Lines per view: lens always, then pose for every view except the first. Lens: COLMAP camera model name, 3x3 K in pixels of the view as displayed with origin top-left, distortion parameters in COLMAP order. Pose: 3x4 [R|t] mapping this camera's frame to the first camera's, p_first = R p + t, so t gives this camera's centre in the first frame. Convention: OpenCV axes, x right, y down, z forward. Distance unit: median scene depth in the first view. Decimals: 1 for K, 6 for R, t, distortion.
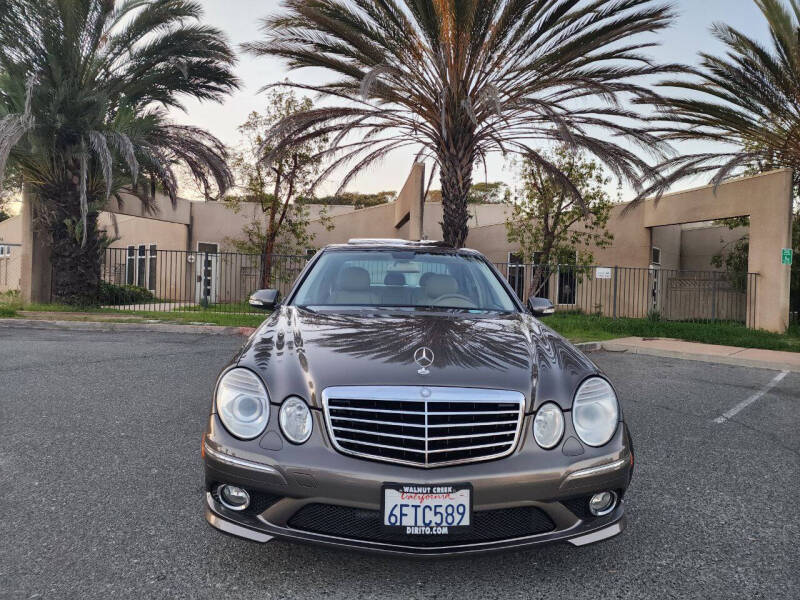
lens RADIAL K [[531.1, 0, 398.7], [0, 531.1, 292.8], [0, 0, 1]] dist [0.056703, -0.049587]
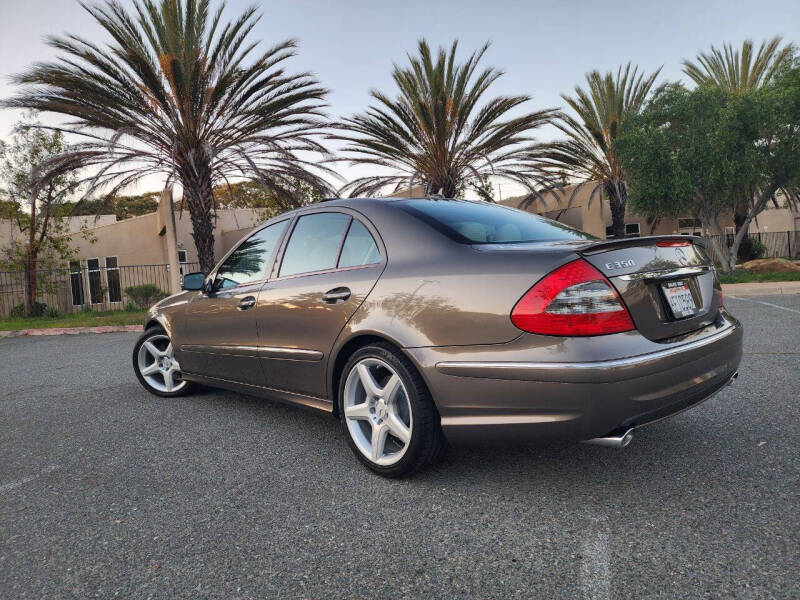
lens RADIAL K [[531.1, 0, 397.3], [0, 531.1, 296.9], [0, 0, 1]] dist [0.056703, -0.049587]
pose [[0.922390, -0.113440, 0.369226, 0.039827], [0.106047, 0.993543, 0.040329, 0.022142], [-0.371417, 0.001957, 0.928464, -0.385363]]
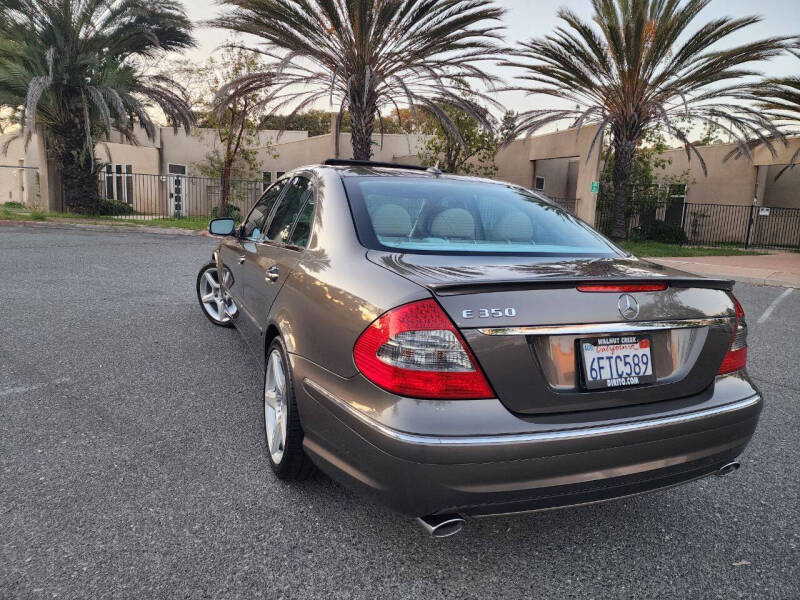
lens RADIAL K [[531.1, 0, 395.3], [0, 531.1, 292.5], [0, 0, 1]] dist [0.056703, -0.049587]
pose [[0.999123, 0.008813, 0.040924, 0.129759], [-0.014798, 0.988828, 0.148324, 0.004604], [-0.039159, -0.148800, 0.988092, -0.380790]]
